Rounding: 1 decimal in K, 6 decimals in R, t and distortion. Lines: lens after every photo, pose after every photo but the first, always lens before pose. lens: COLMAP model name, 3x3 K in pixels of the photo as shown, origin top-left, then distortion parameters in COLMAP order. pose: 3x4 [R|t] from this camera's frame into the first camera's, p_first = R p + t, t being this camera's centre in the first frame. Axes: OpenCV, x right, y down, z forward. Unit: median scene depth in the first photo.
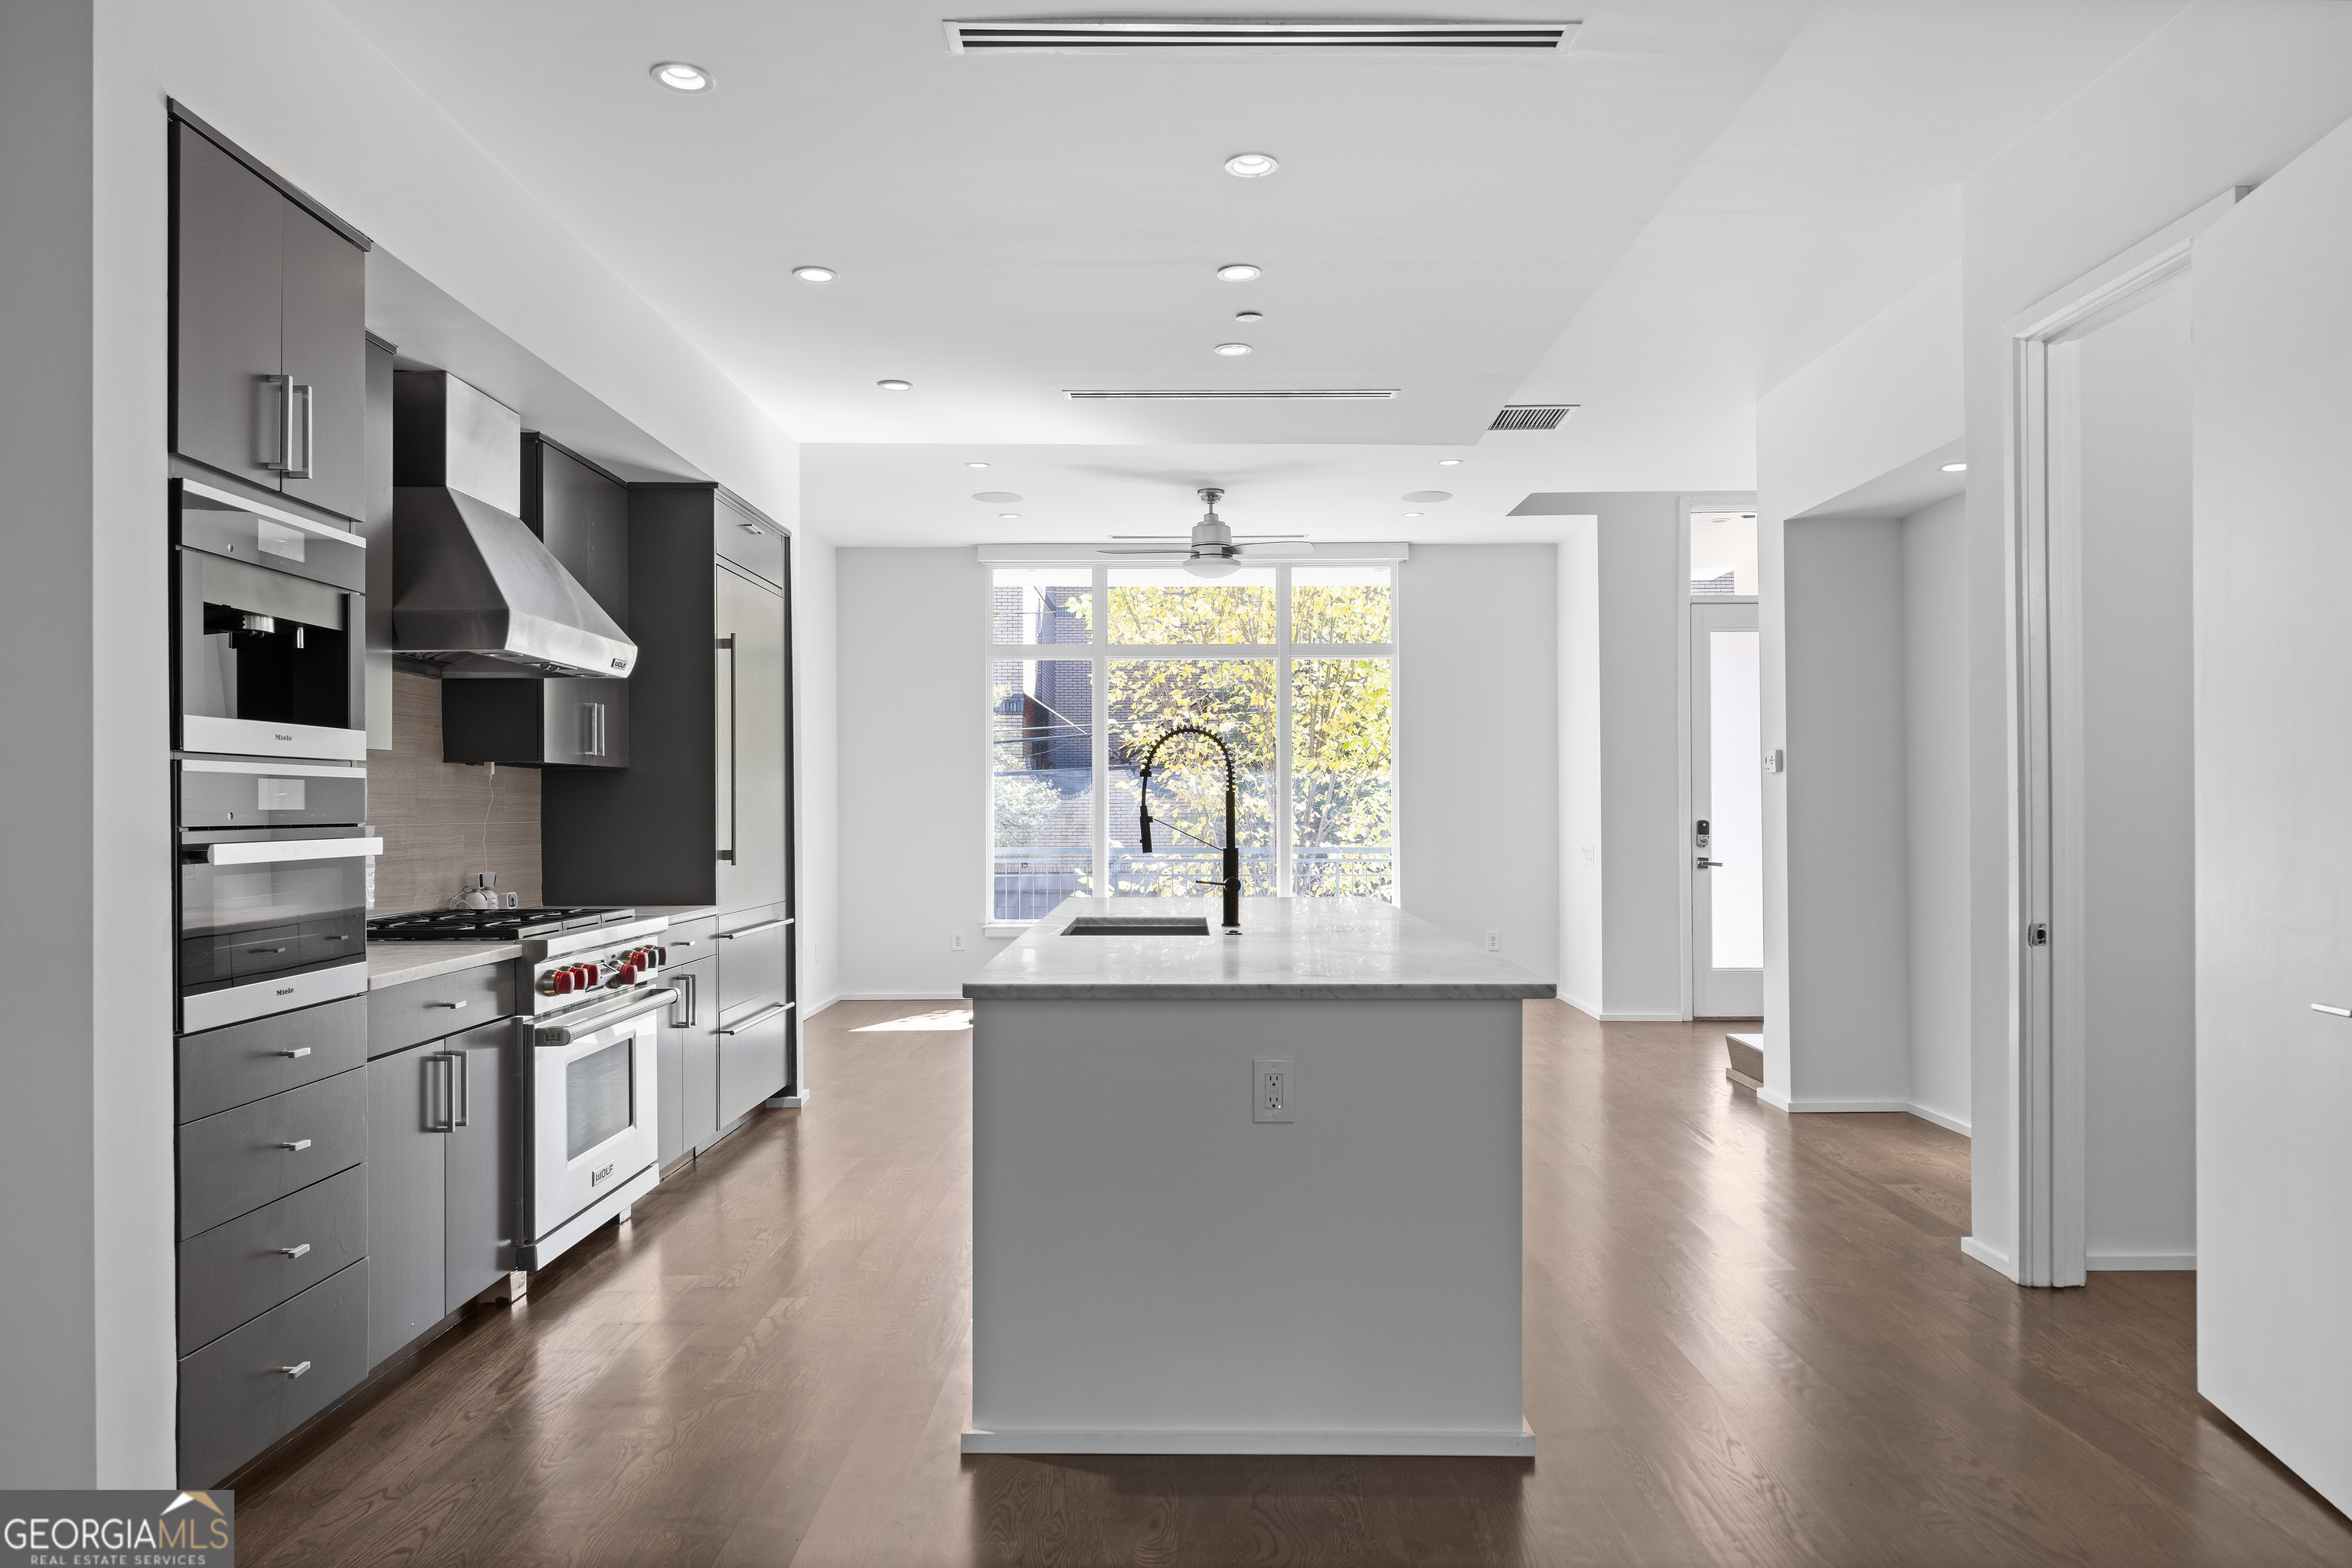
lens RADIAL K [[1565.4, 0, 1168.8], [0, 1565.4, 792.1], [0, 0, 1]] dist [-0.004517, 0.002834]
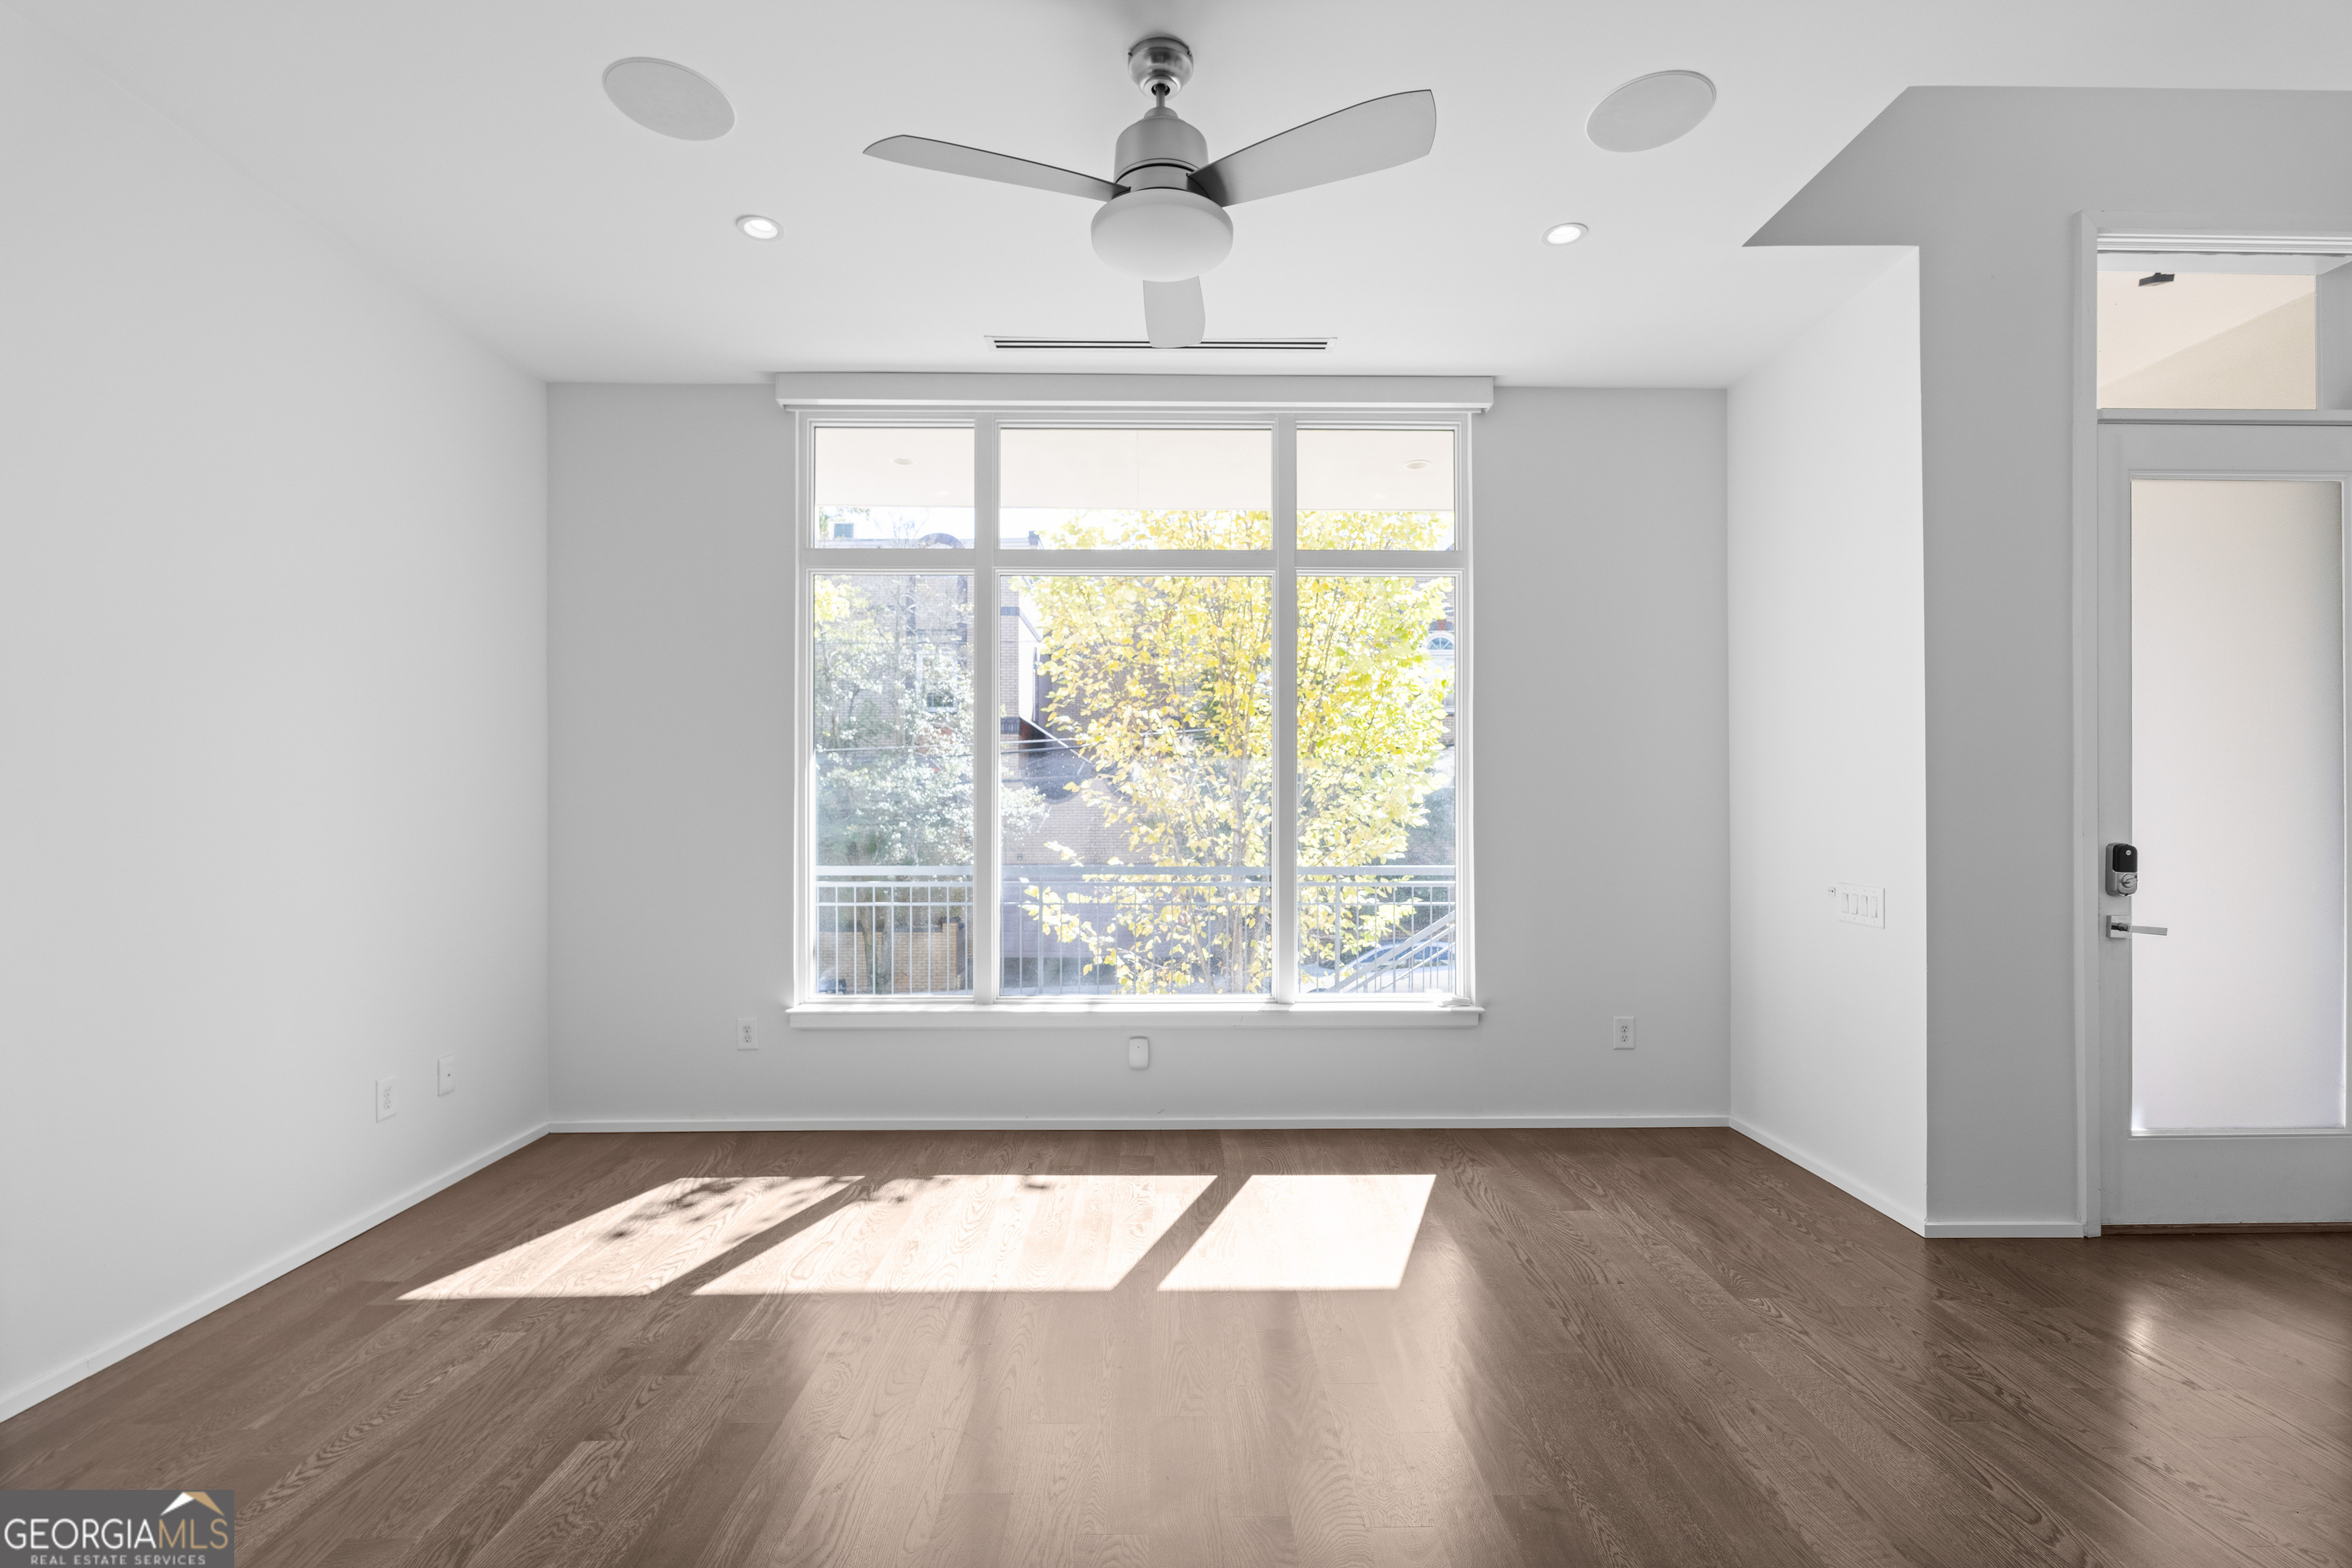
lens RADIAL K [[1026.2, 0, 1176.8], [0, 1026.2, 807.4], [0, 0, 1]] dist [-0.005867, 0.000426]
pose [[0.999570, 0.003248, 0.029144, 0.037035], [-0.003471, 0.999965, 0.007607, 0.007629], [-0.029118, -0.007705, 0.999546, 1.127268]]
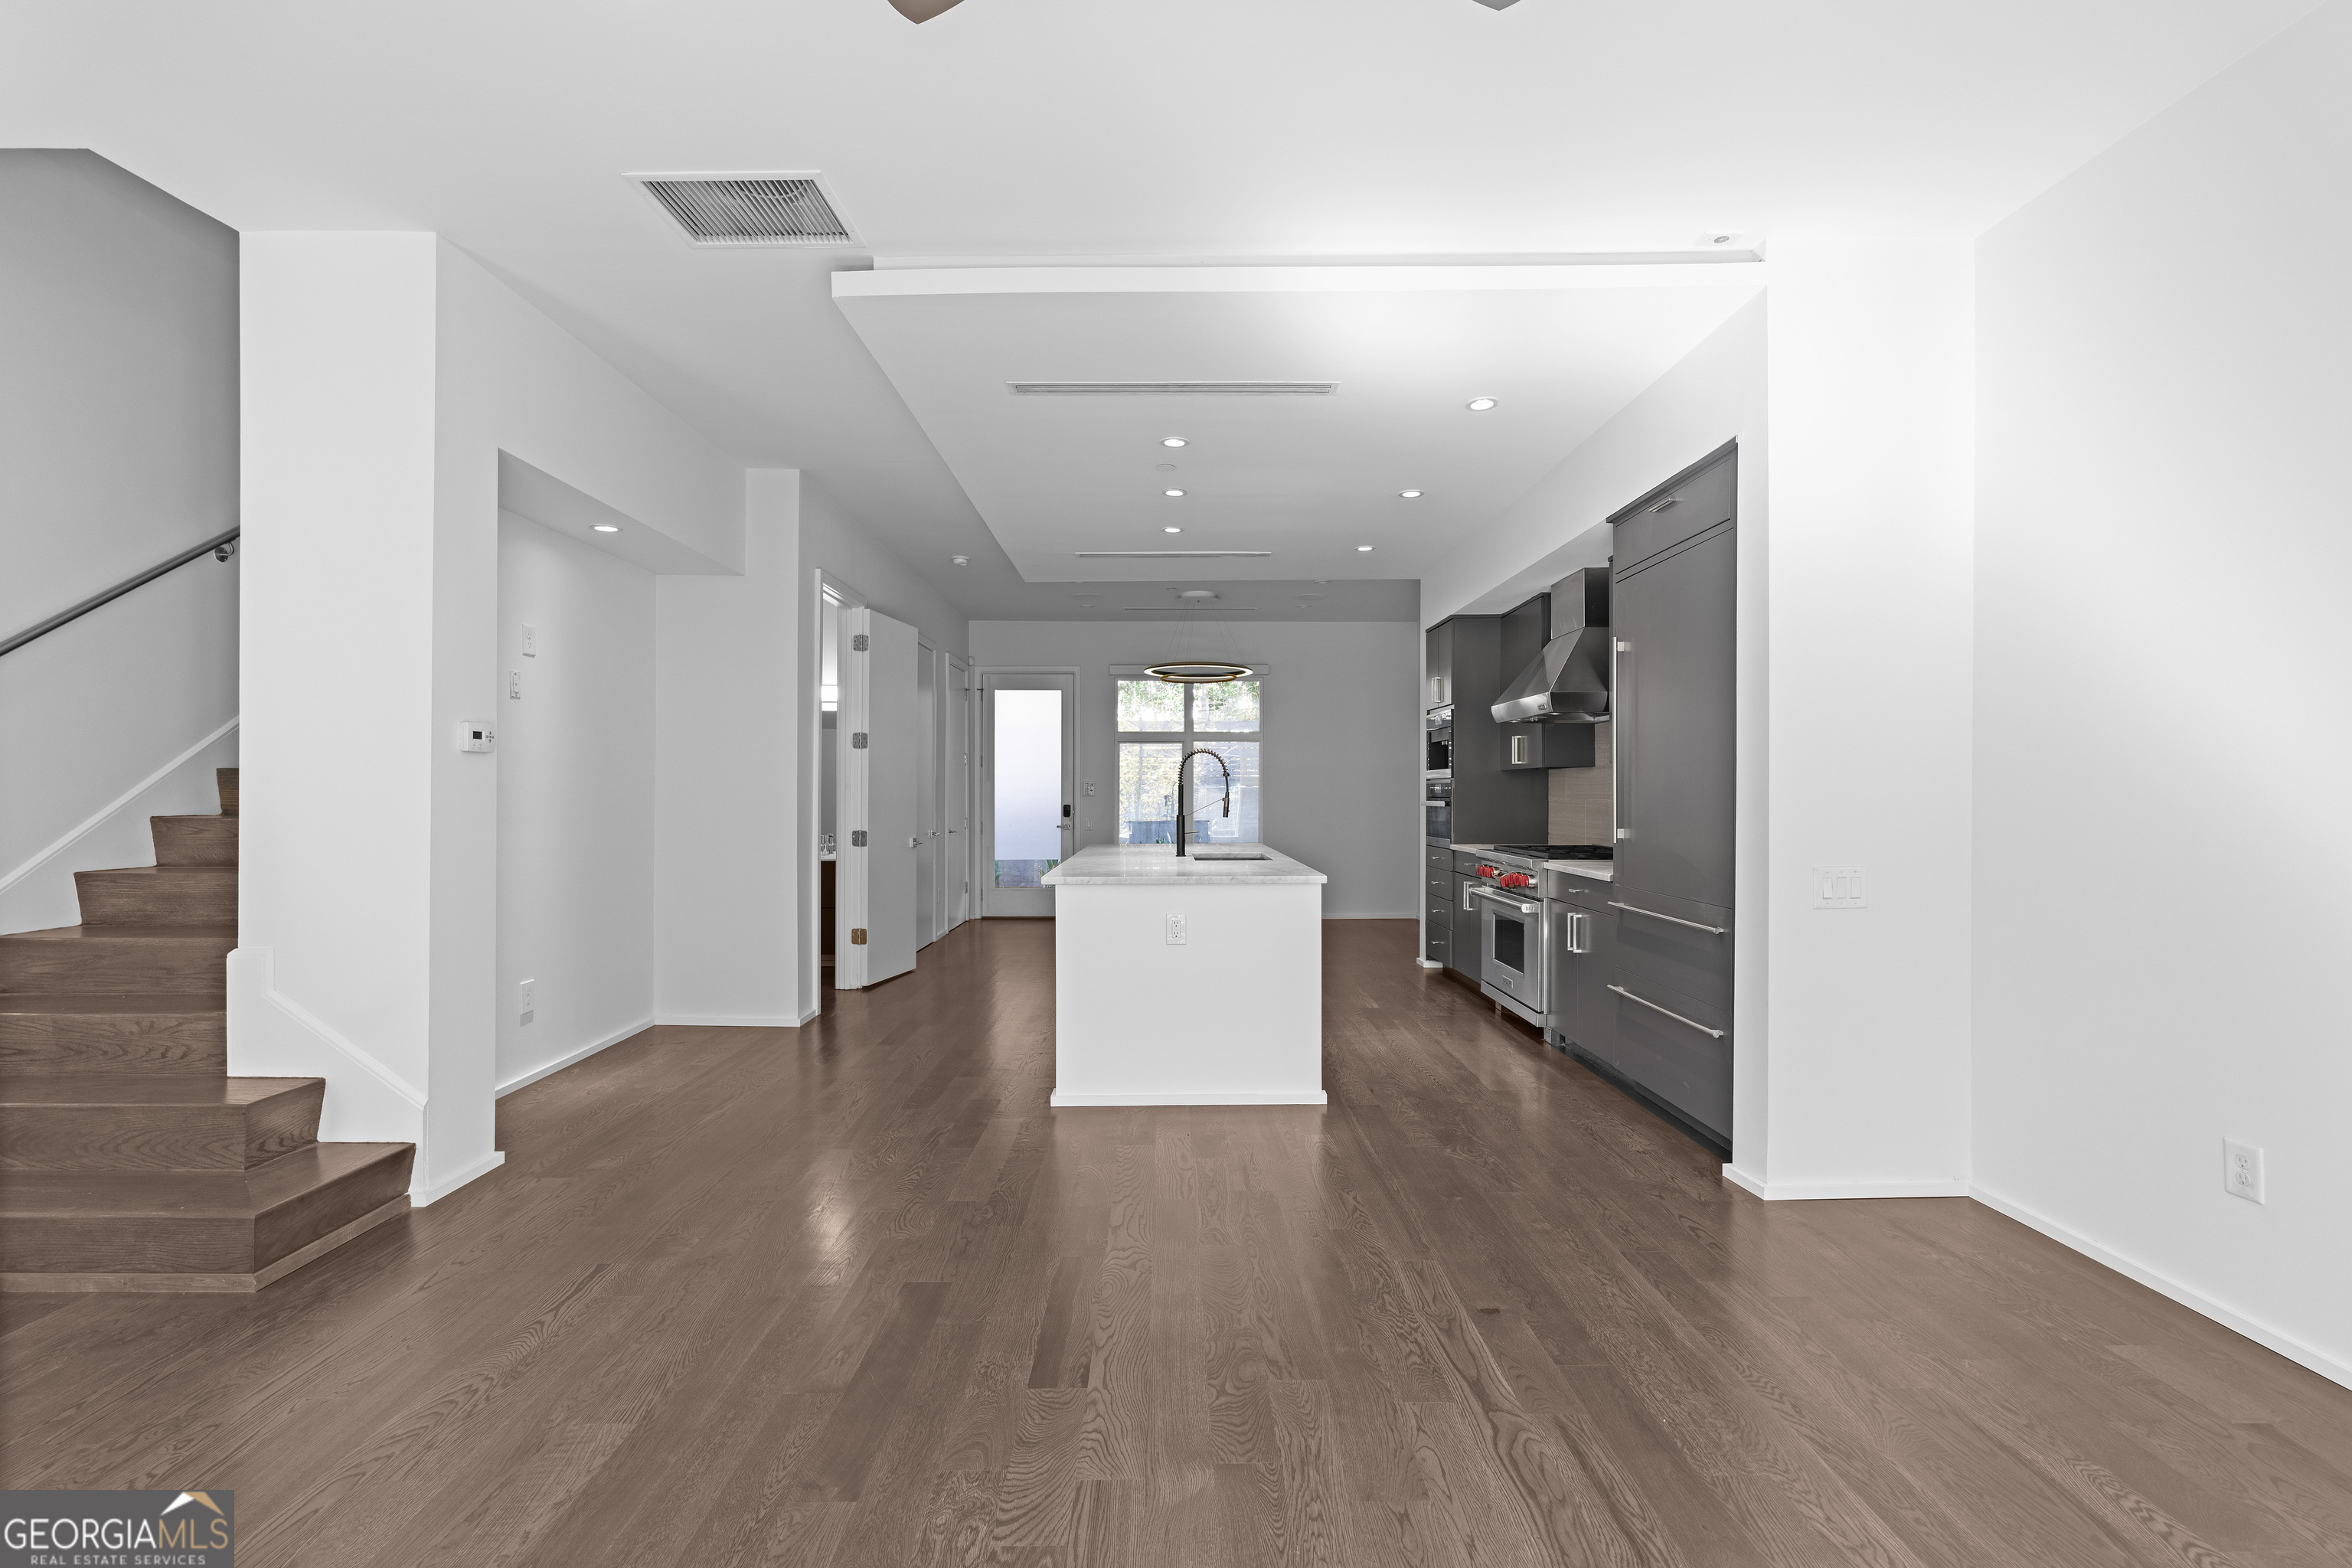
lens RADIAL K [[1026.2, 0, 1174.8], [0, 1026.2, 794.8], [0, 0, 1]] dist [-0.005867, 0.000426]
pose [[-0.999759, 0.005065, -0.021372, 0.057833], [0.005242, 0.999953, -0.008215, 0.017433], [0.021329, -0.008325, -0.999738, 1.803682]]
